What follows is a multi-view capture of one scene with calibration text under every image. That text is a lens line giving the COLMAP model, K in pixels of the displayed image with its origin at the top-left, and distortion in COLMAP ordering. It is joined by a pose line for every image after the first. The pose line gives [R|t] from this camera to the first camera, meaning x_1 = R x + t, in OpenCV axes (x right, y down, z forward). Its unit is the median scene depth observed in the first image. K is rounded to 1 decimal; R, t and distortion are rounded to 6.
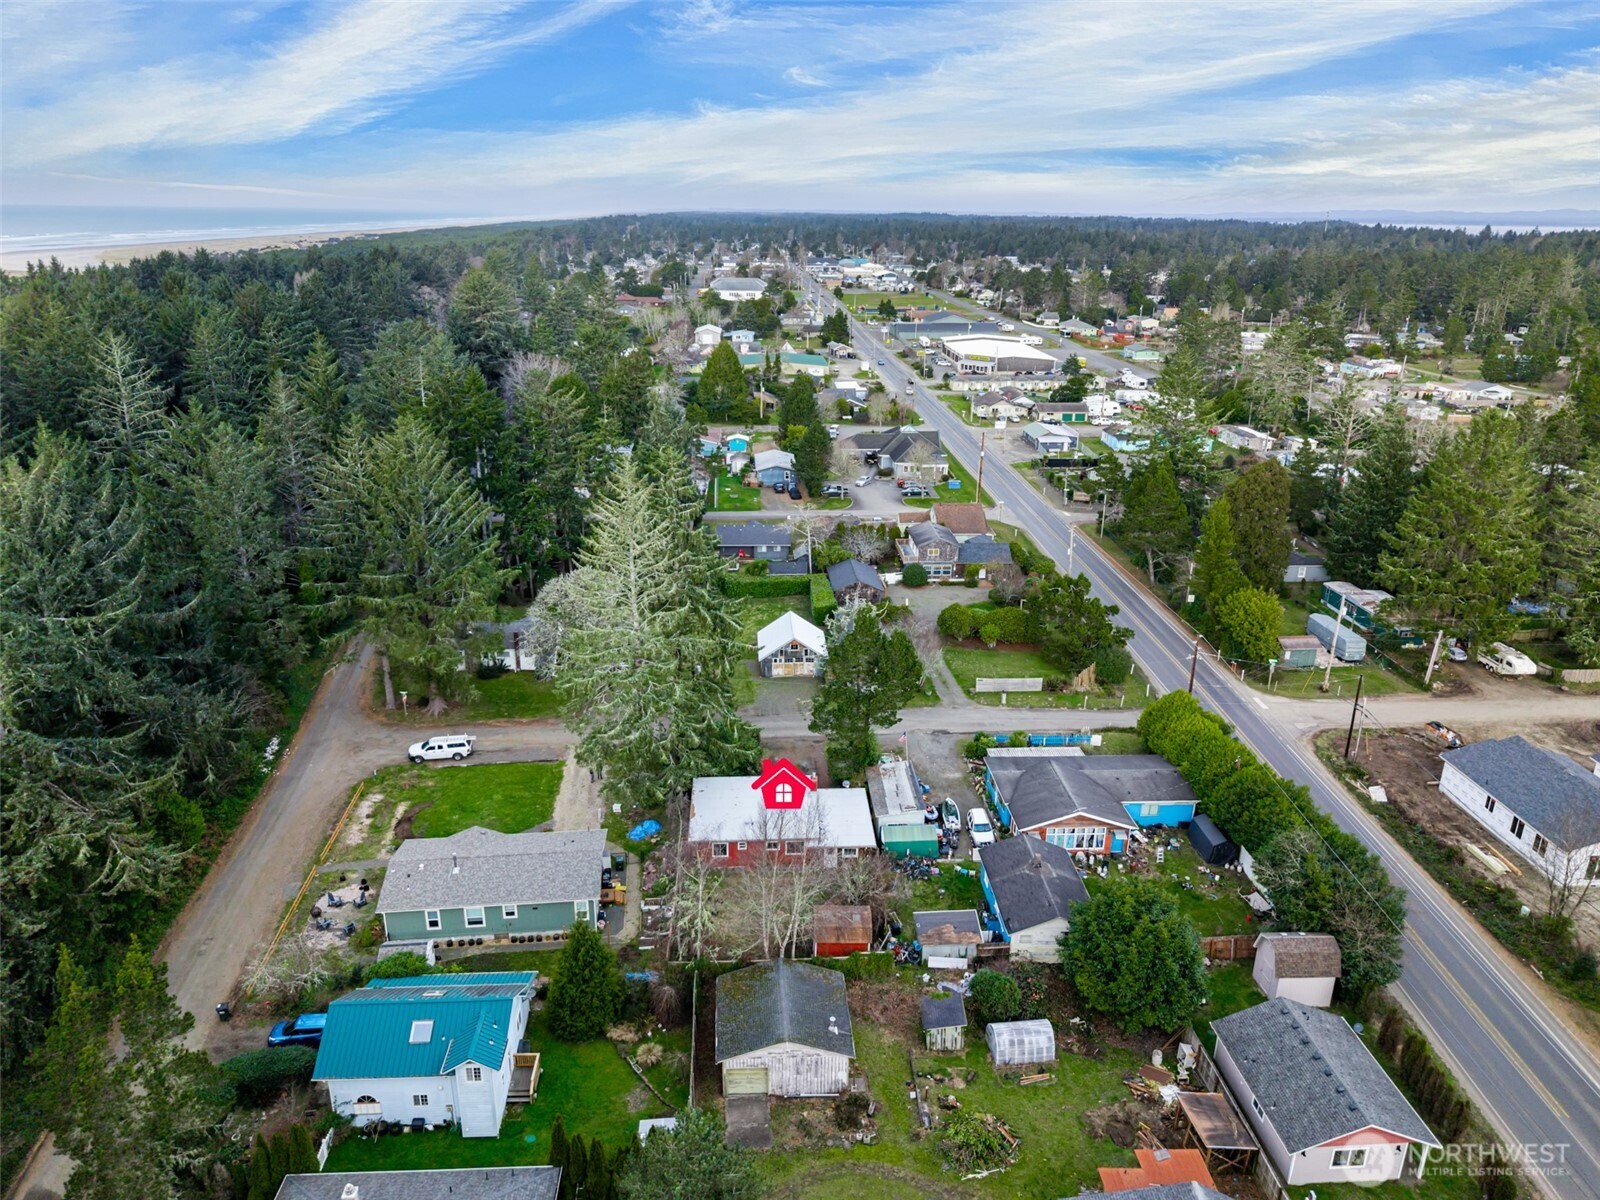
lens RADIAL K [[1127.1, 0, 772.6], [0, 1127.1, 600.2], [0, 0, 1]] dist [0.092198, -0.122113]
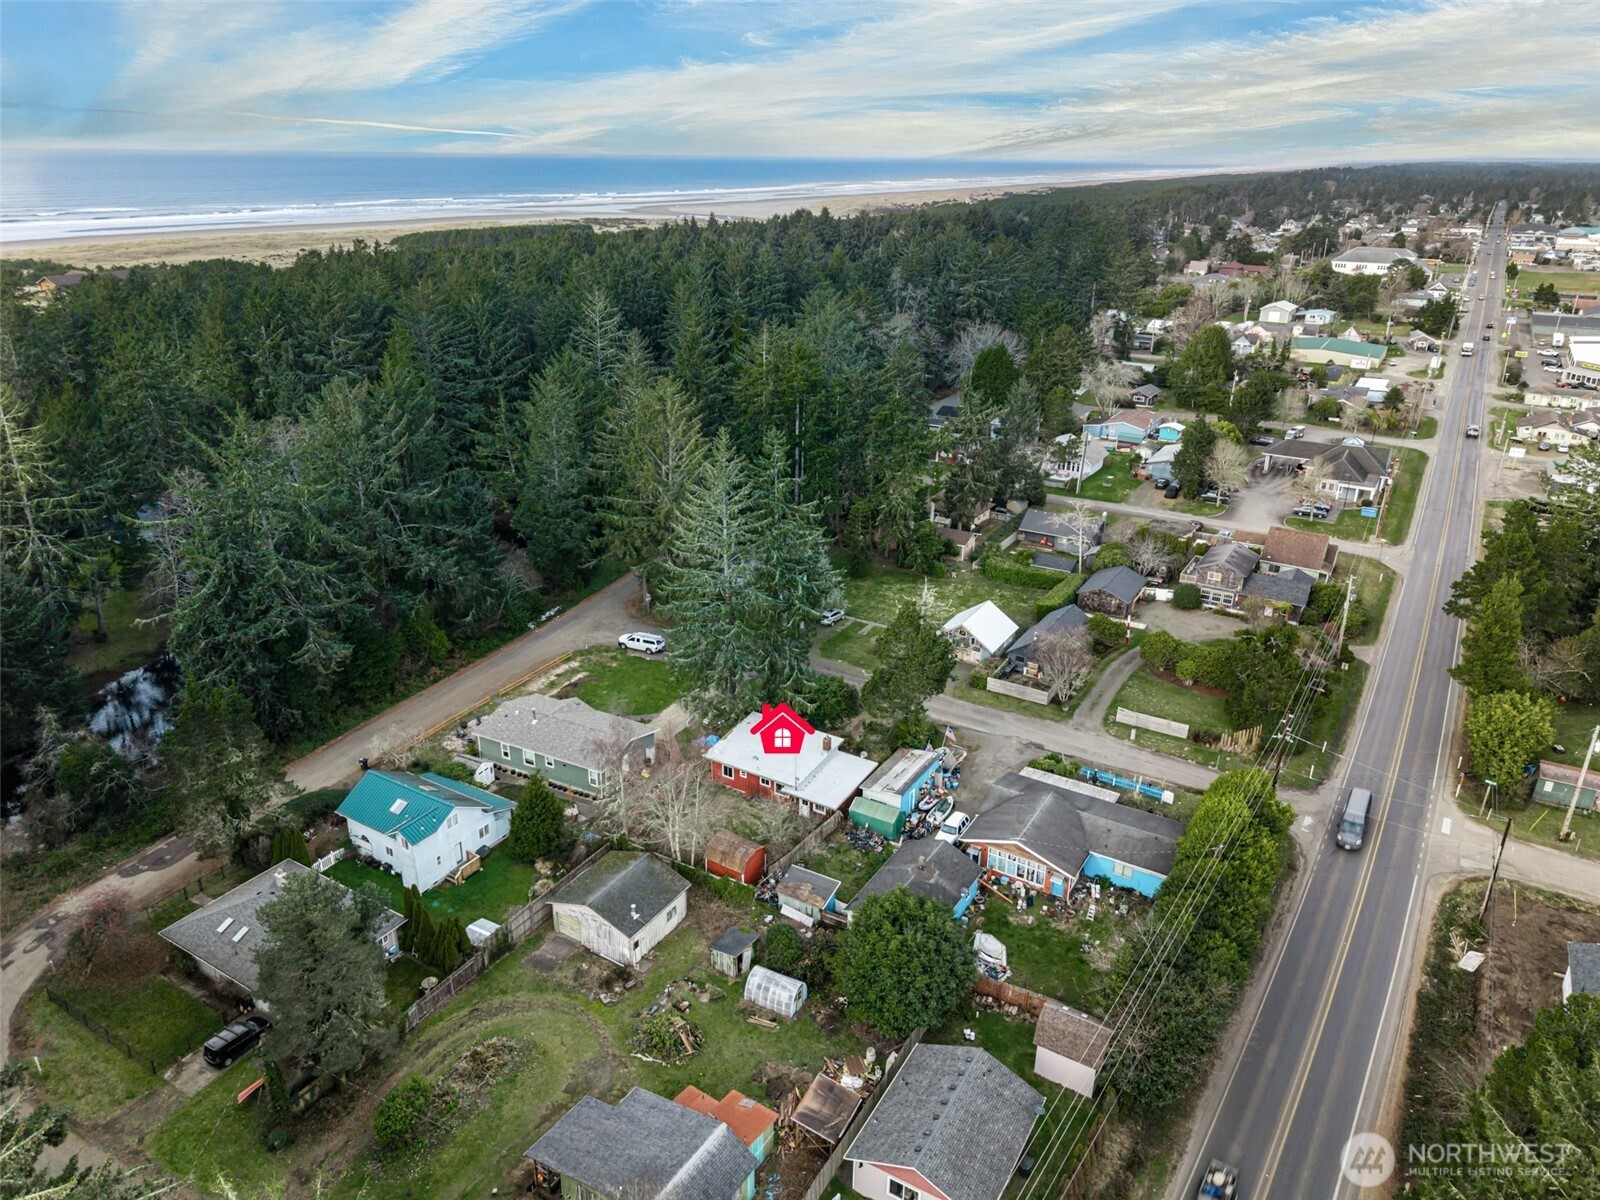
lens RADIAL K [[1127.1, 0, 772.6], [0, 1127.1, 600.2], [0, 0, 1]] dist [0.092198, -0.122113]
pose [[0.810157, 0.211667, -0.546665, 0.518797], [-0.188112, 0.977090, 0.099545, -0.069174], [0.555211, 0.022187, 0.831413, 0.042012]]
